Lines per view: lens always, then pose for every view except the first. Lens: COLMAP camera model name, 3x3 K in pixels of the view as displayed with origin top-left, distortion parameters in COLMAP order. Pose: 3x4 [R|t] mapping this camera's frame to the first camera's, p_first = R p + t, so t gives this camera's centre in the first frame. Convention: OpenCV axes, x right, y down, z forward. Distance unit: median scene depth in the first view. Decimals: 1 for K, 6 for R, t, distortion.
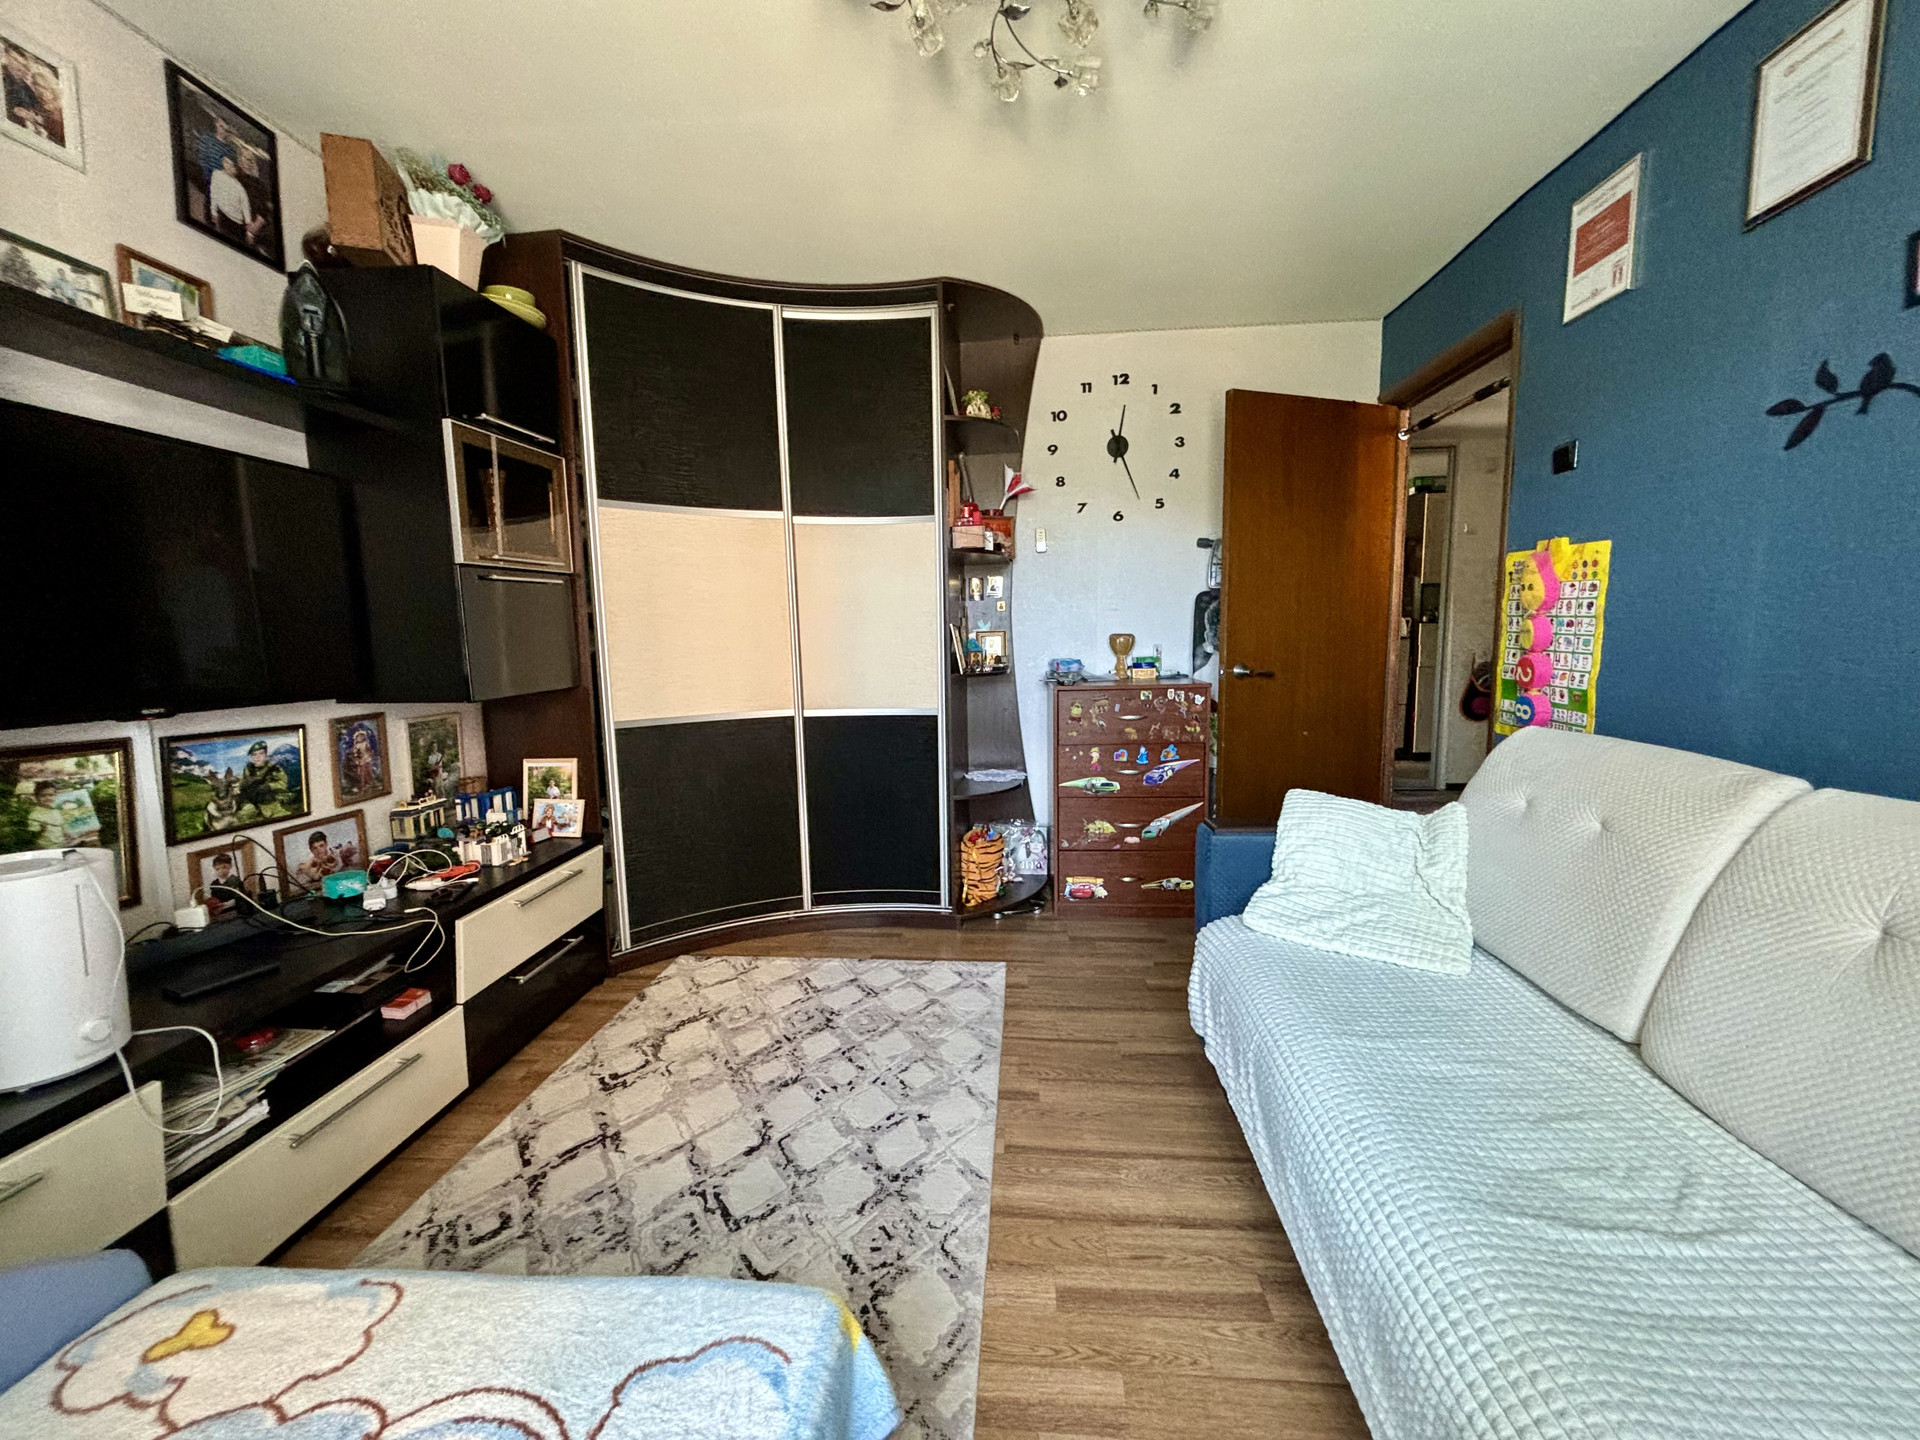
lens RADIAL K [[771.7, 0, 956.9], [0, 771.7, 716.2], [0, 0, 1]] dist [-0.001584, -0.000708]
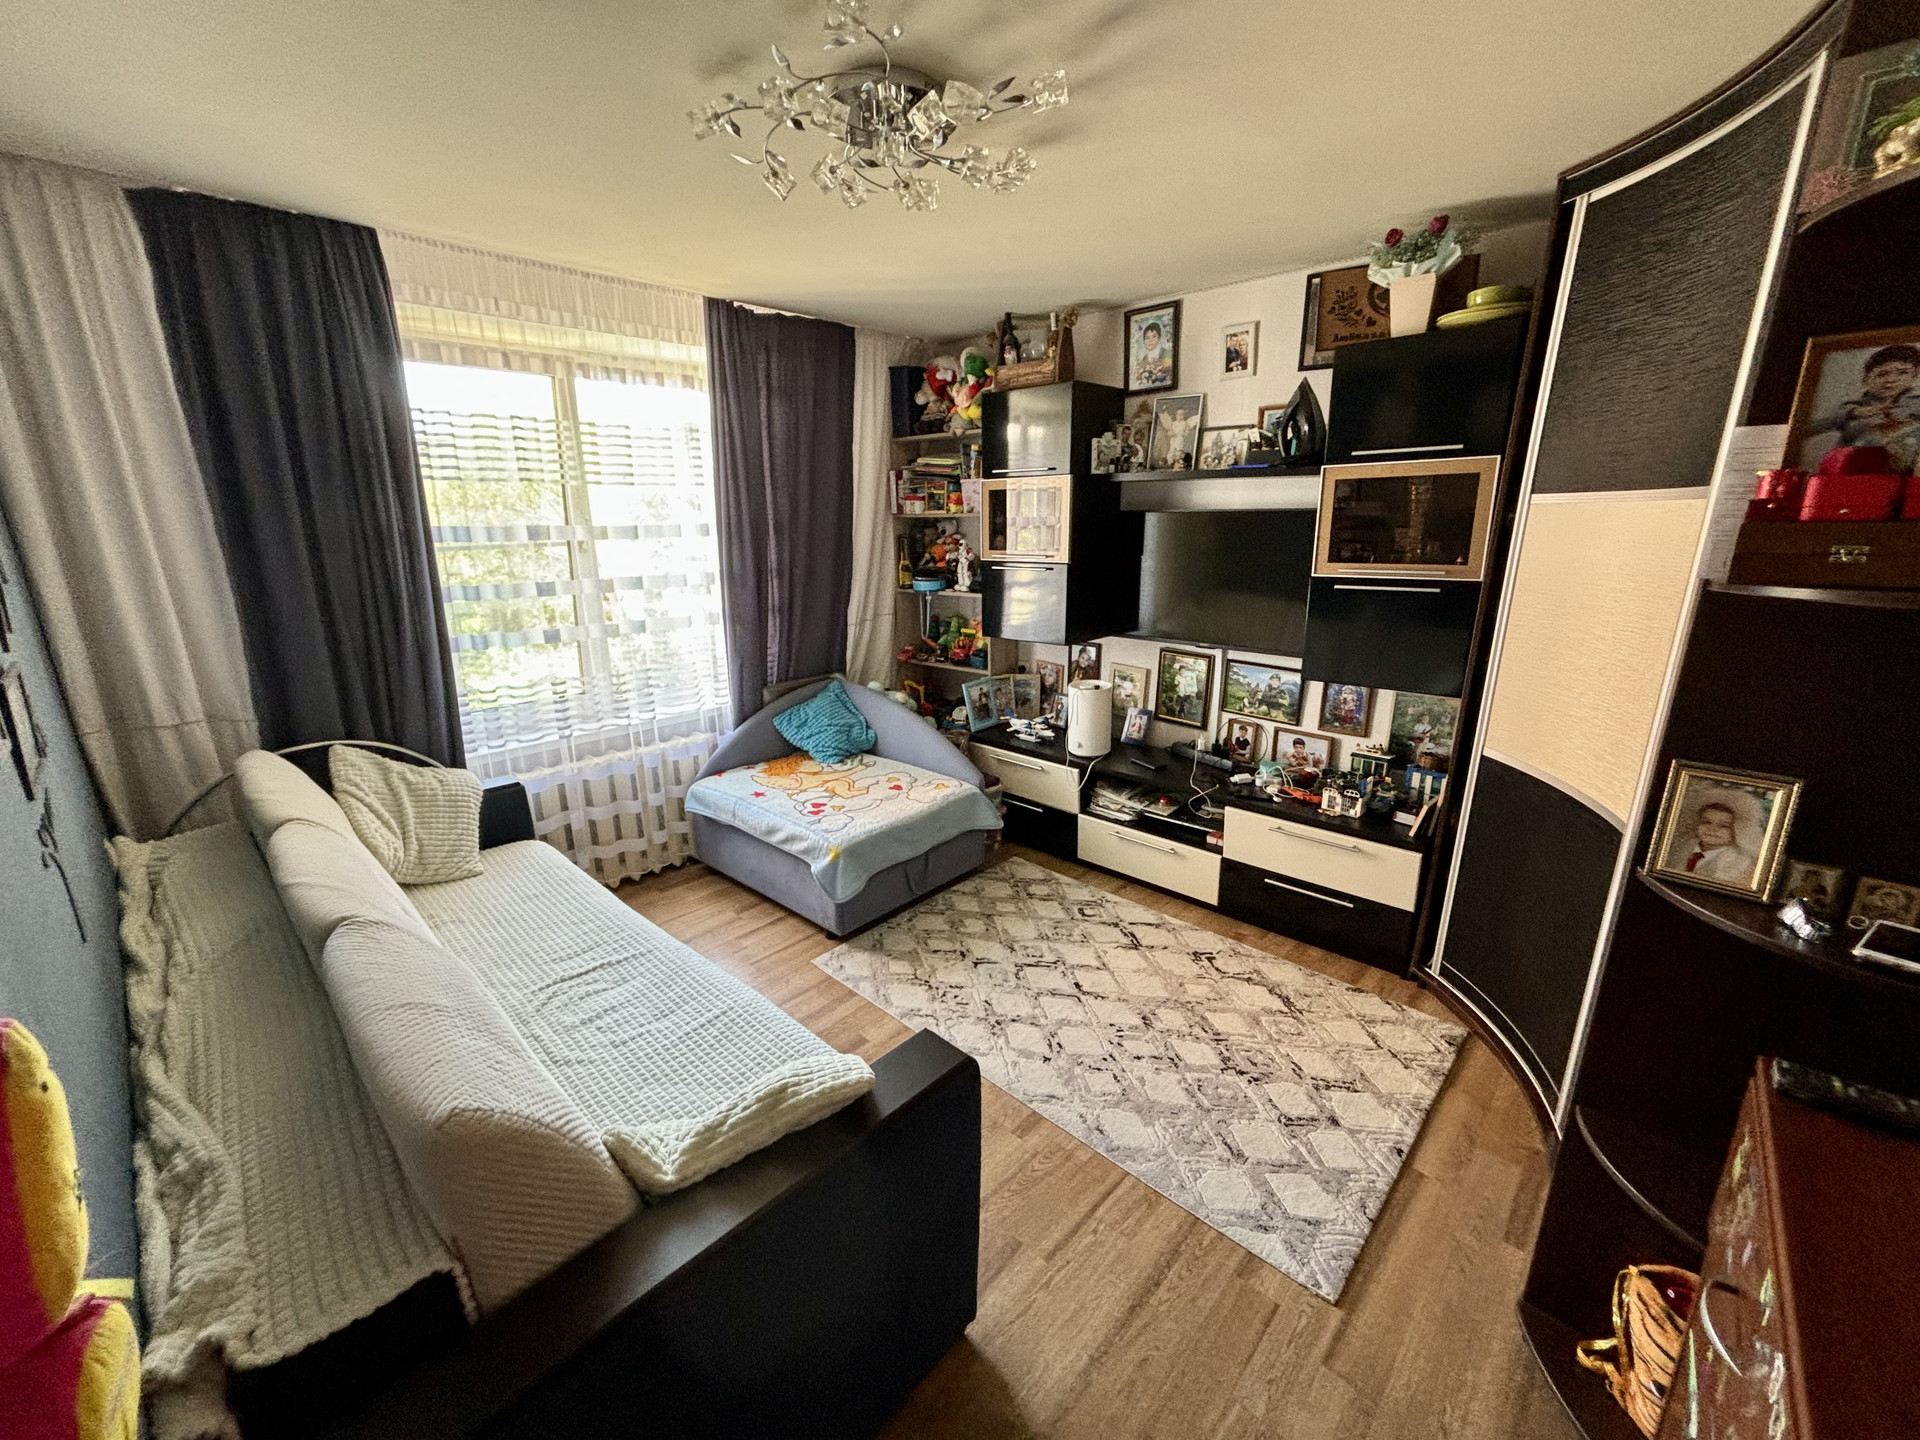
lens RADIAL K [[771.7, 0, 953.7], [0, 771.7, 713.1], [0, 0, 1]] dist [-0.001584, -0.000708]
pose [[-0.626754, 0.218159, -0.748055, 0.794292], [-0.064267, 0.942265, 0.328643, -0.375371], [0.776562, 0.254054, -0.576548, 1.349438]]
